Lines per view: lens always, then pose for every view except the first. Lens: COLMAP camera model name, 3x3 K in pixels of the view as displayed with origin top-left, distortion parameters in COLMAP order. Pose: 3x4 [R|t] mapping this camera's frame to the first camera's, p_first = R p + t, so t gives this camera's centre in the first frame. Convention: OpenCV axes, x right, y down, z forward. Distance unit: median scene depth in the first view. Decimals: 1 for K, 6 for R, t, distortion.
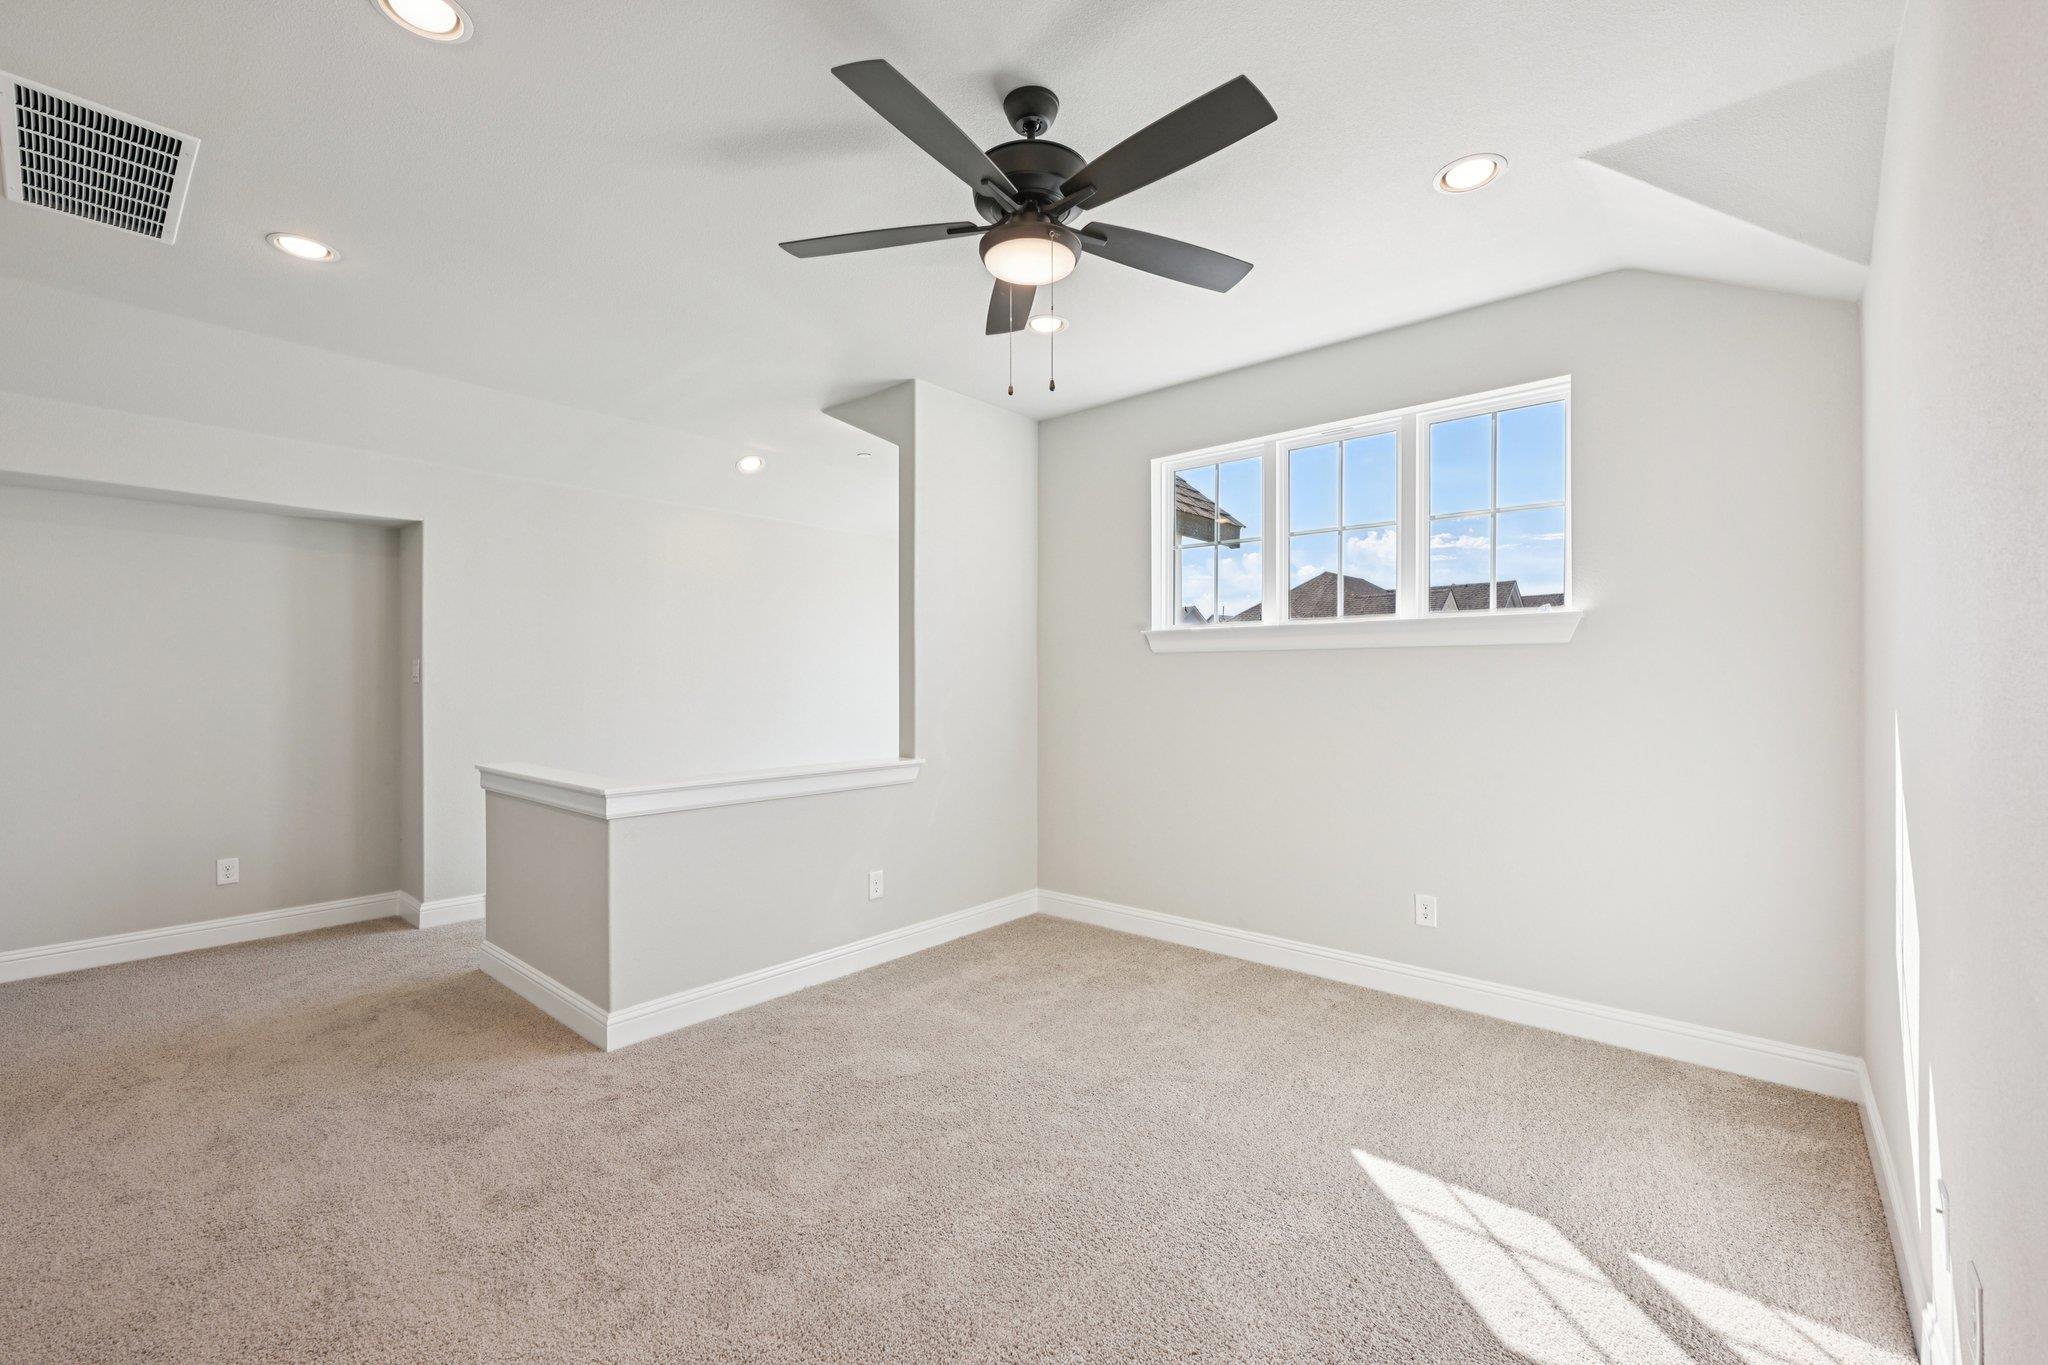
lens RADIAL K [[844.4, 0, 1021.3], [0, 844.4, 677.6], [0, 0, 1]] dist [-0.001516, 0.000333]
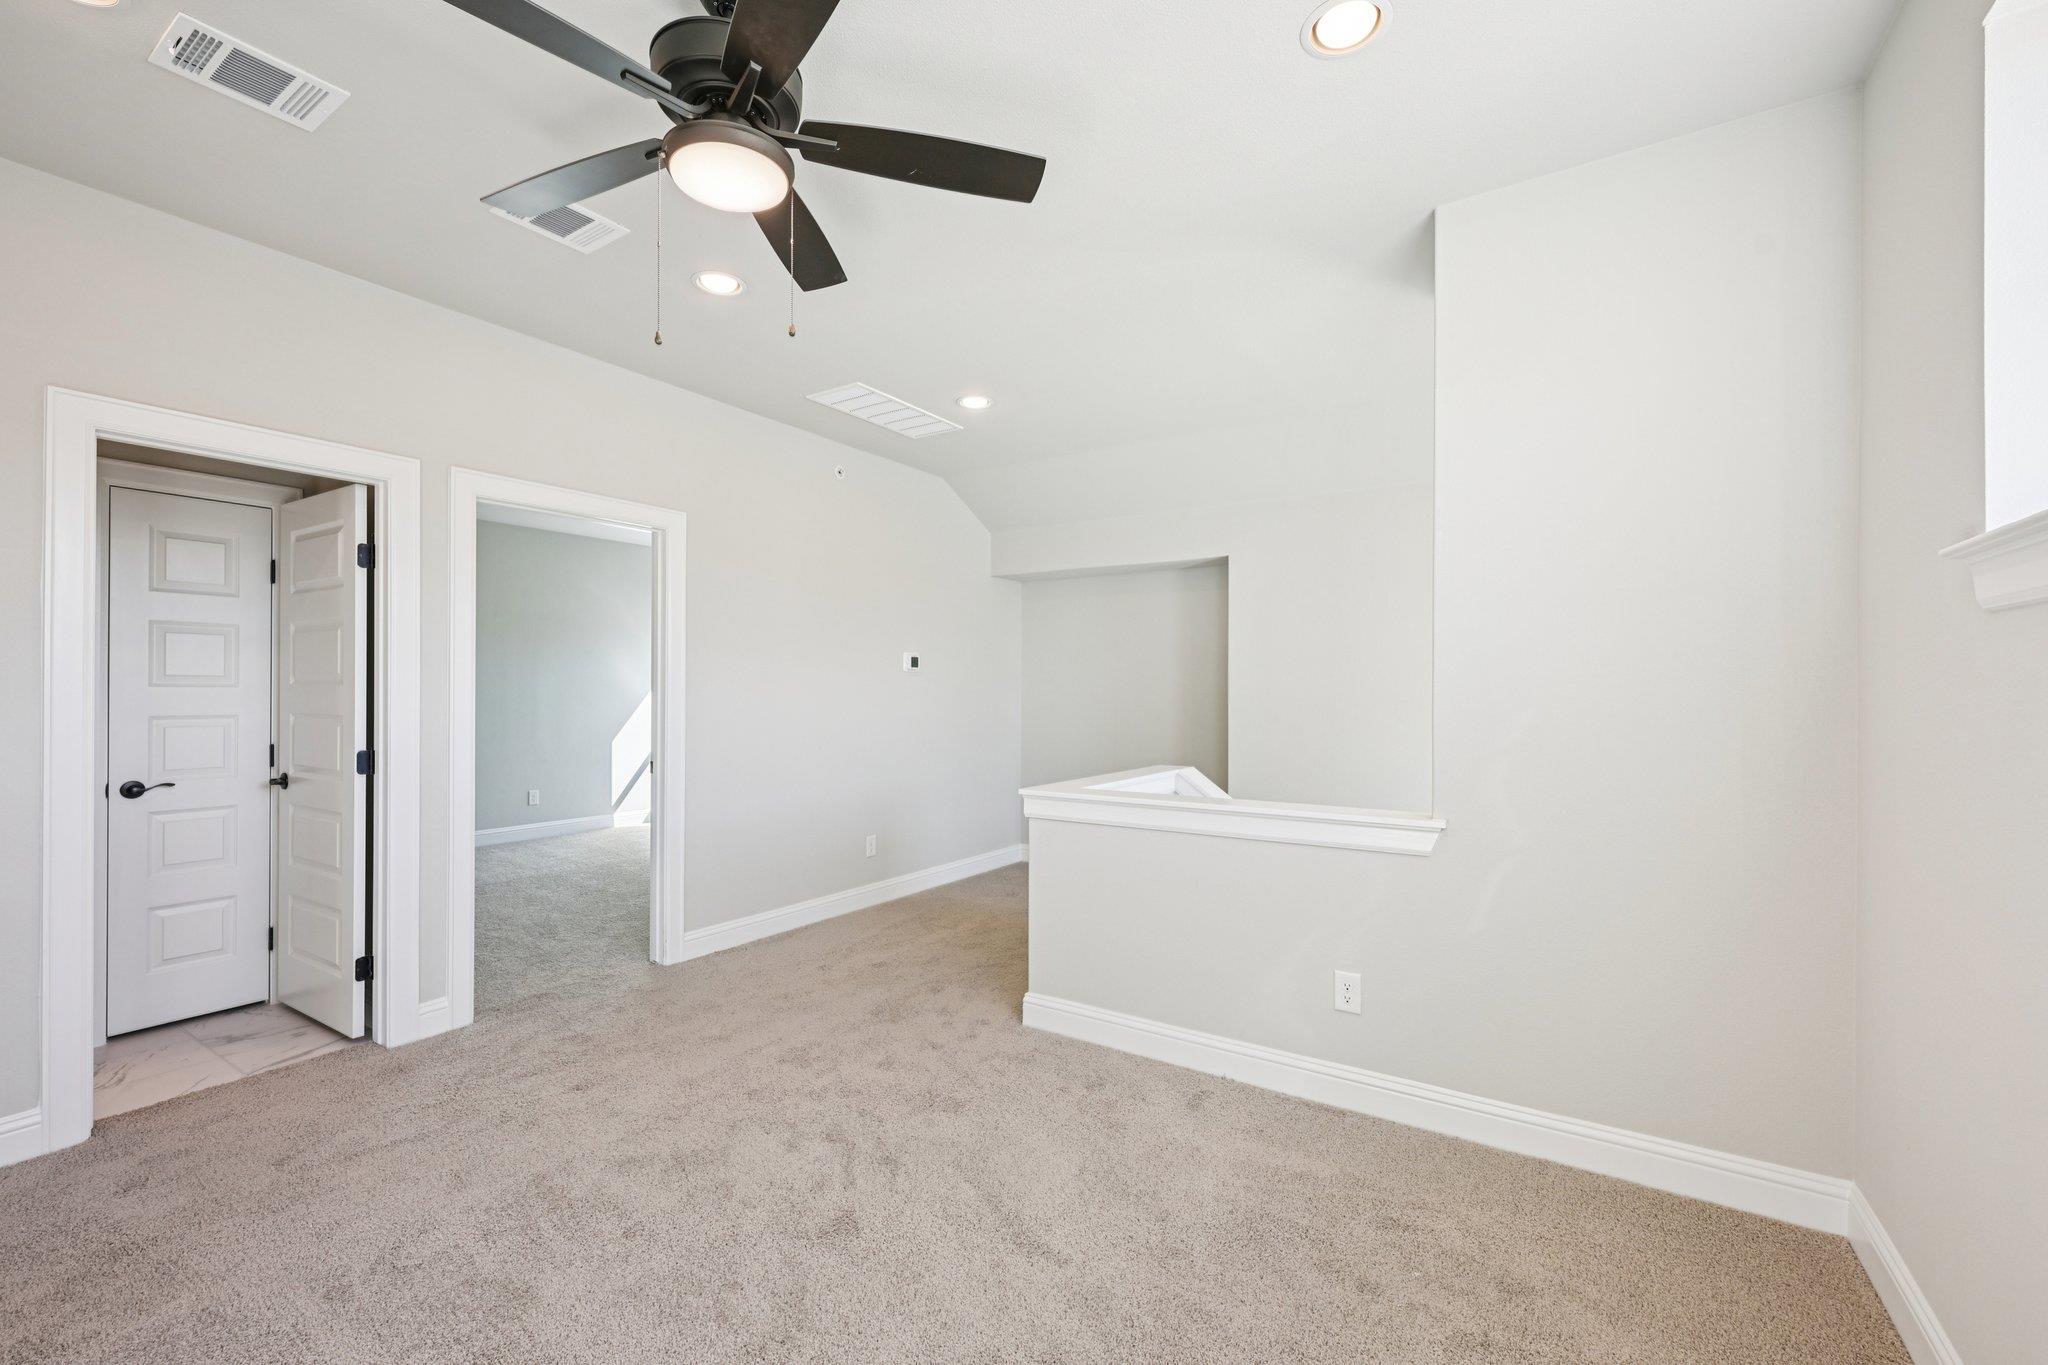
lens RADIAL K [[844.4, 0, 1022.2], [0, 844.4, 691.1], [0, 0, 1]] dist [-0.001516, 0.000333]
pose [[0.127372, -0.001205, -0.991854, 0.514642], [0.004449, 0.999990, -0.000644, 0.001628], [0.991845, -0.004331, 0.127376, 0.712355]]
